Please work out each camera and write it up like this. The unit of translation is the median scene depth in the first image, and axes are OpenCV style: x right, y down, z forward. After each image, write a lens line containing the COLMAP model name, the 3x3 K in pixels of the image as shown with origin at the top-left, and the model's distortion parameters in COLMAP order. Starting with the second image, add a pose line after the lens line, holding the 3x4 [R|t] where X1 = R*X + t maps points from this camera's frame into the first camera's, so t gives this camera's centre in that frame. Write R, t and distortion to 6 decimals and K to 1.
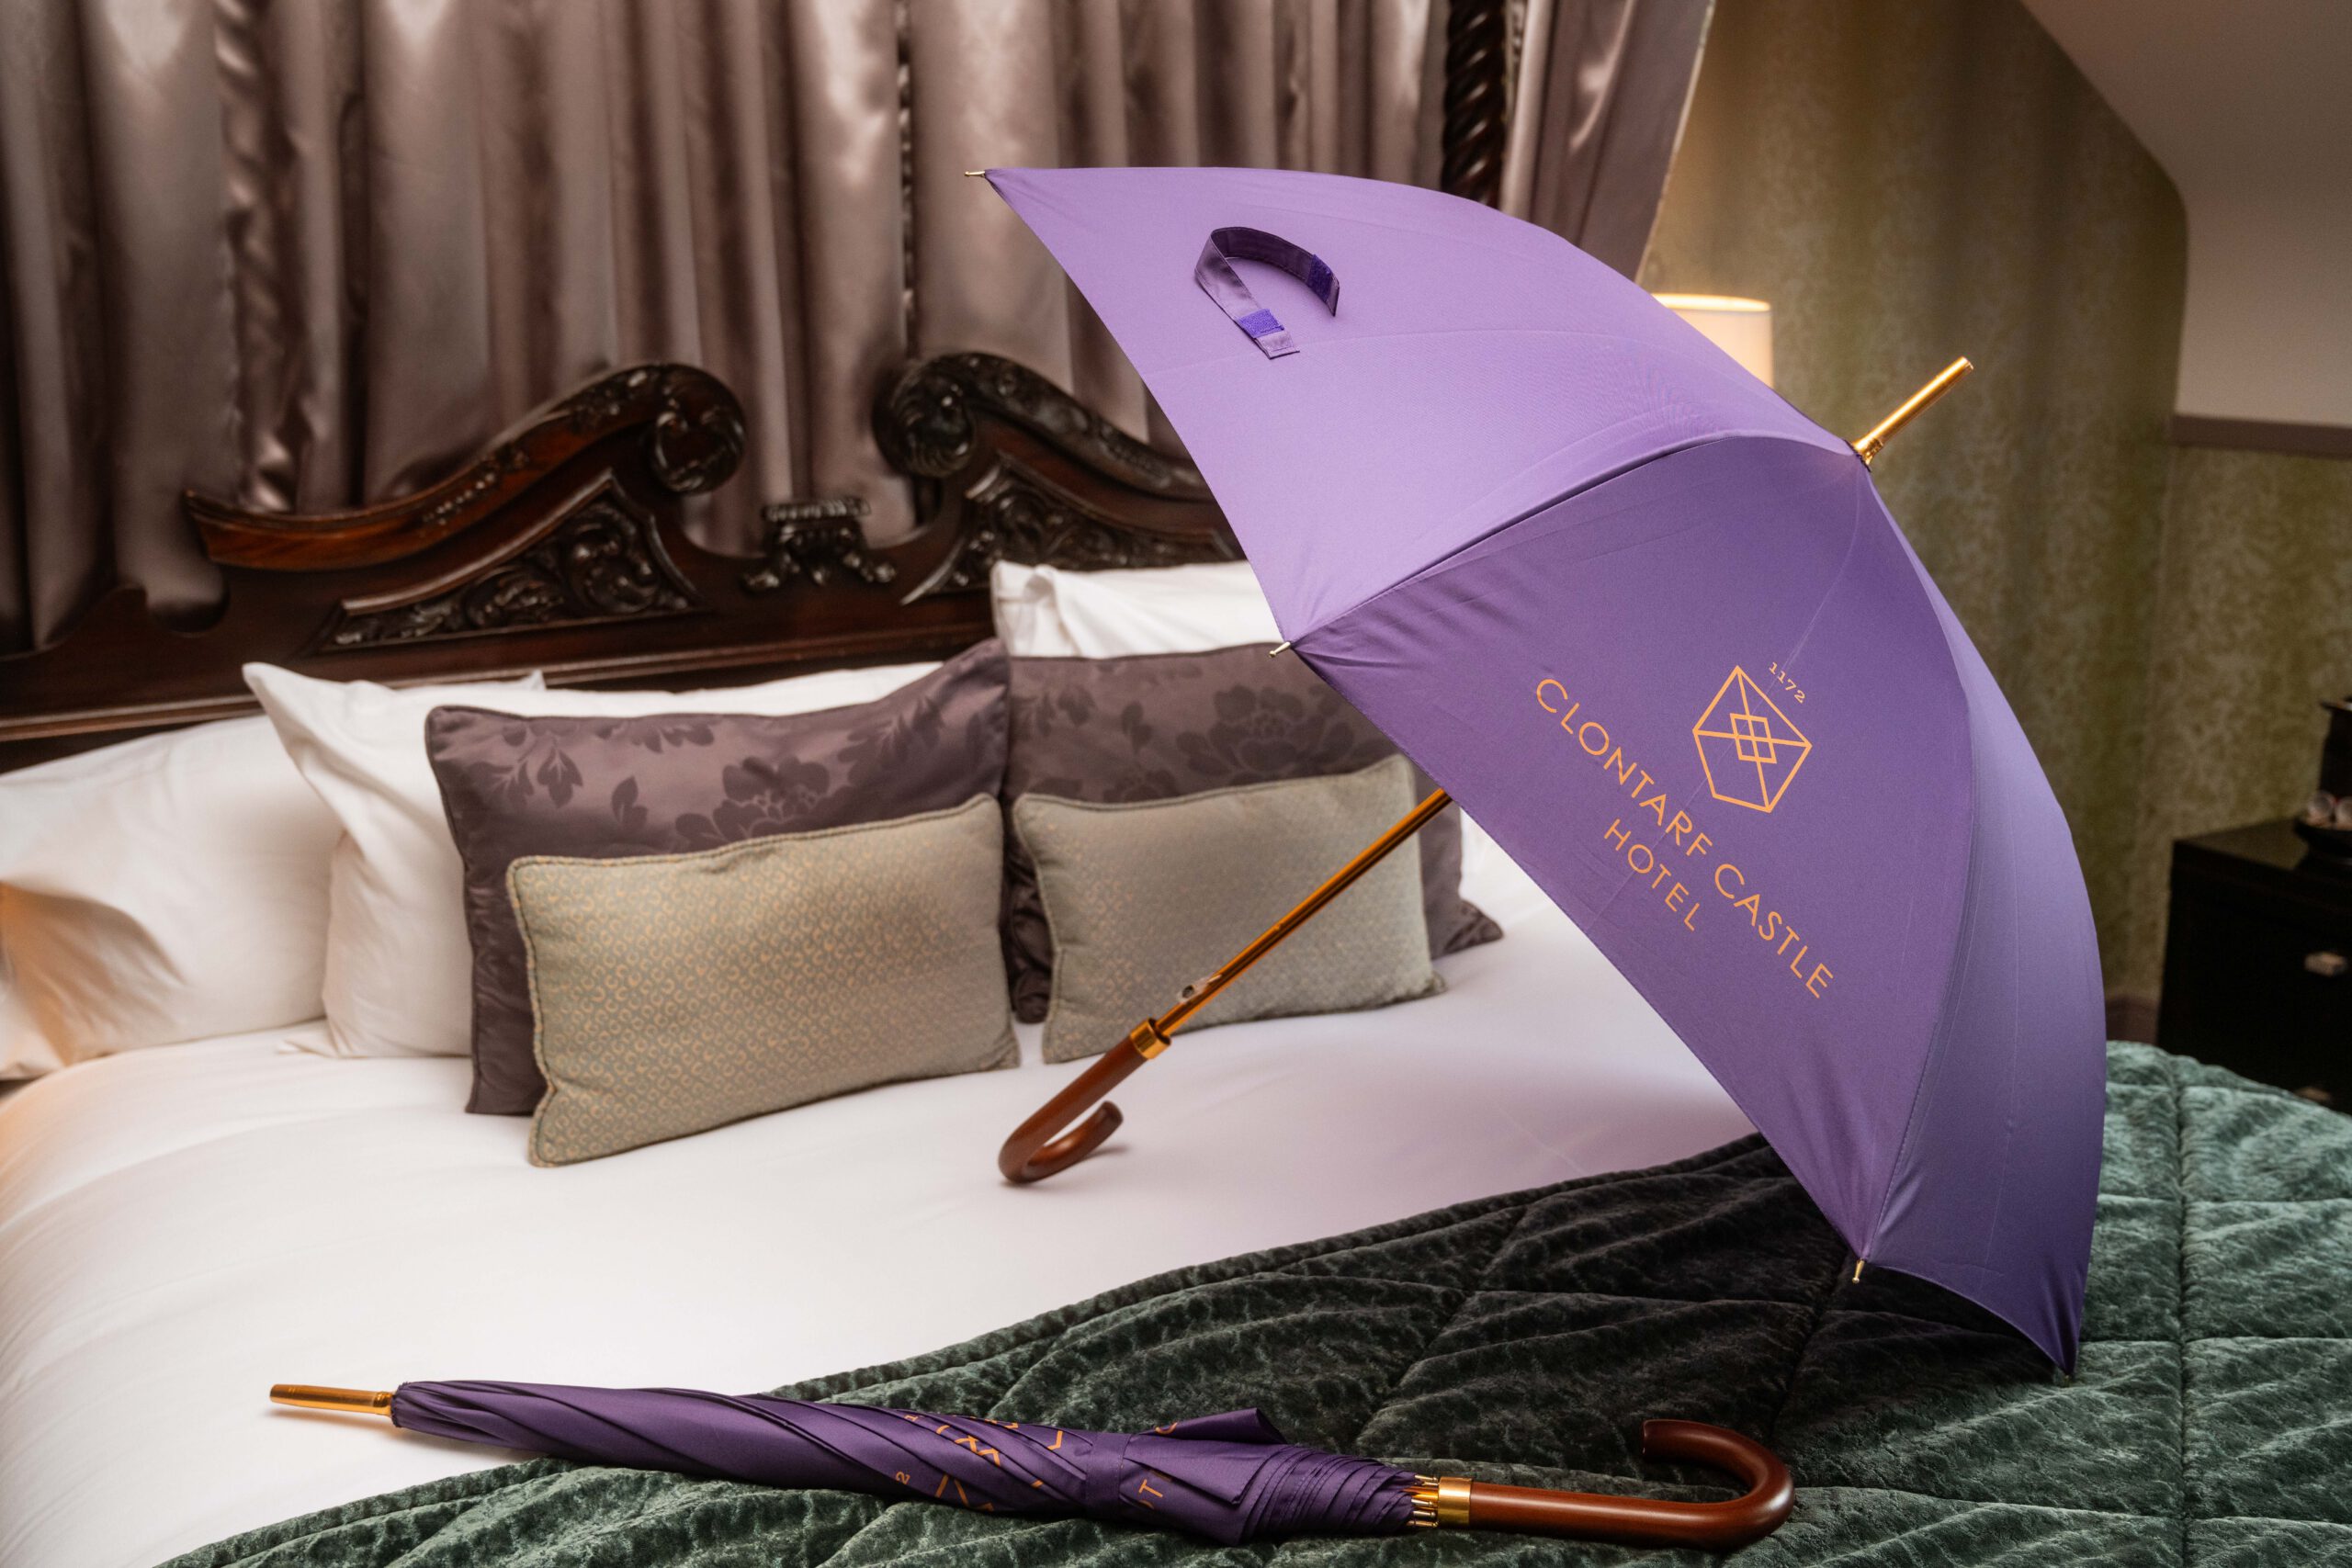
lens RADIAL K [[2190.2, 0, 1176.0], [0, 2190.2, 784.0], [0, 0, 1]] dist [-0.002432, 0.009974]
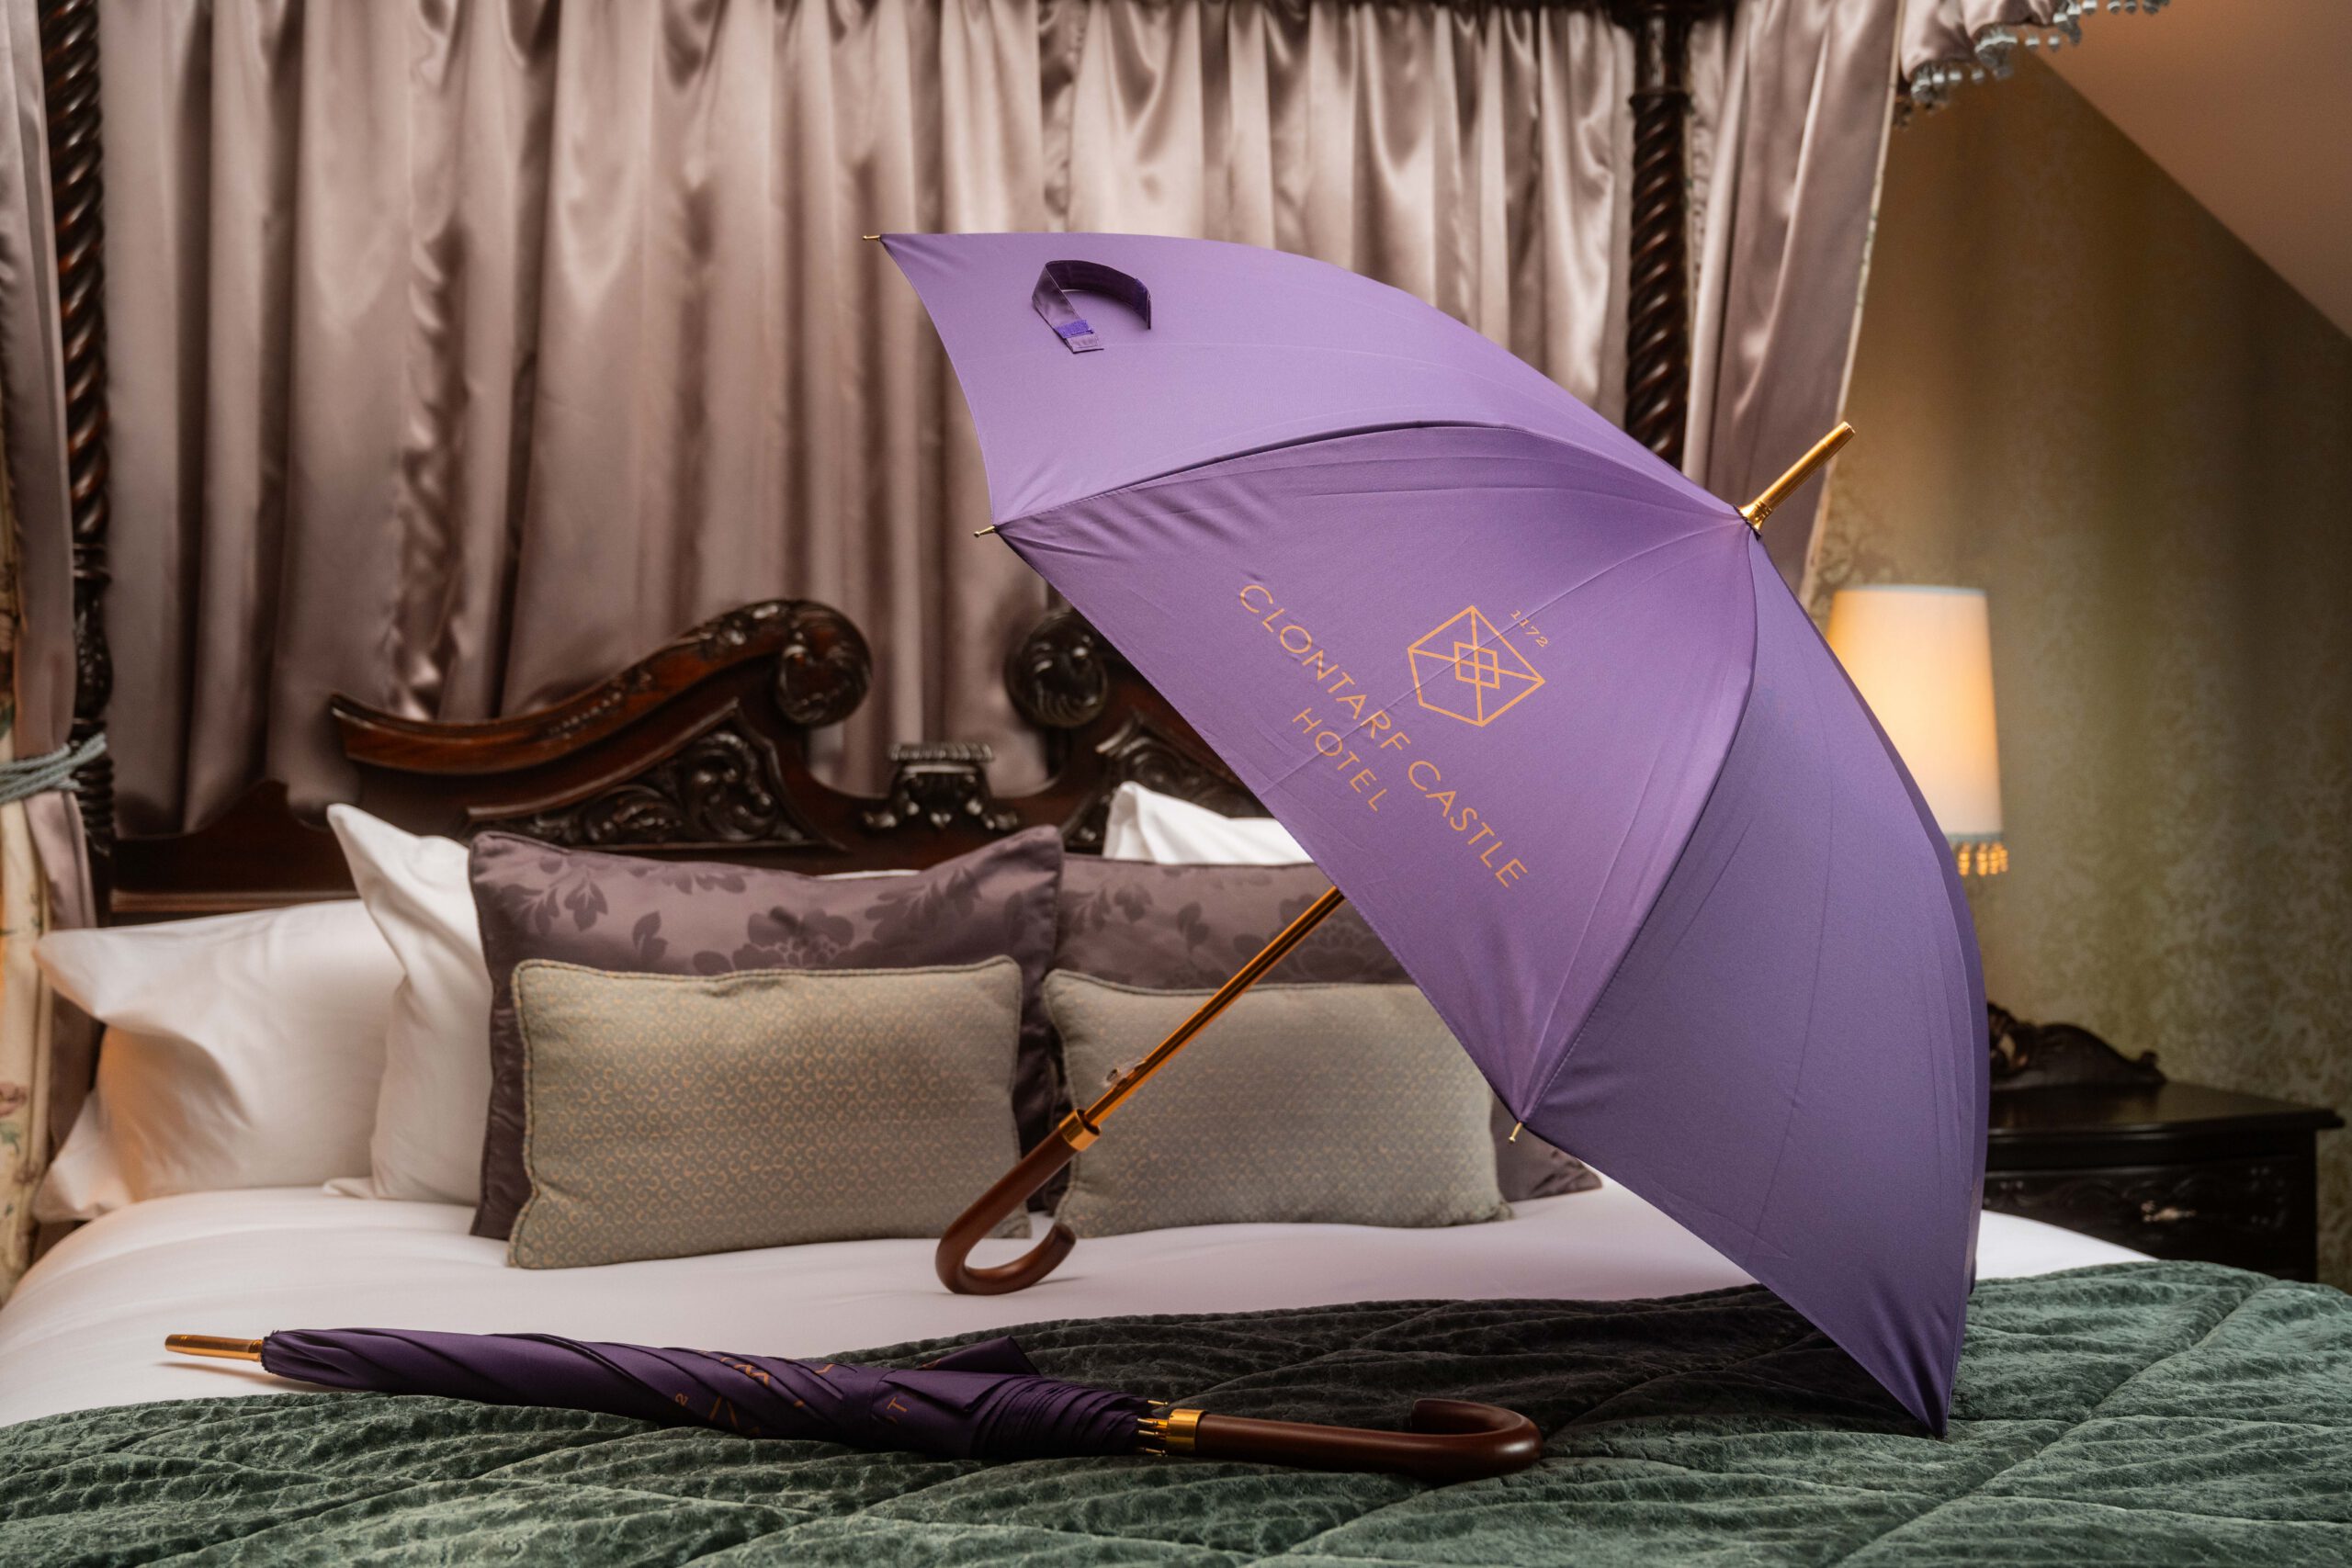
lens RADIAL K [[2523.0, 0, 1176.0], [0, 2523.0, 784.0], [0, 0, 1]] dist [0.004454, -0.012338]
pose [[0.981945, 0.013158, -0.188709, 0.207313], [-0.056683, 0.972206, -0.227161, 0.187757], [0.180475, 0.233756, 0.955399, -0.100430]]
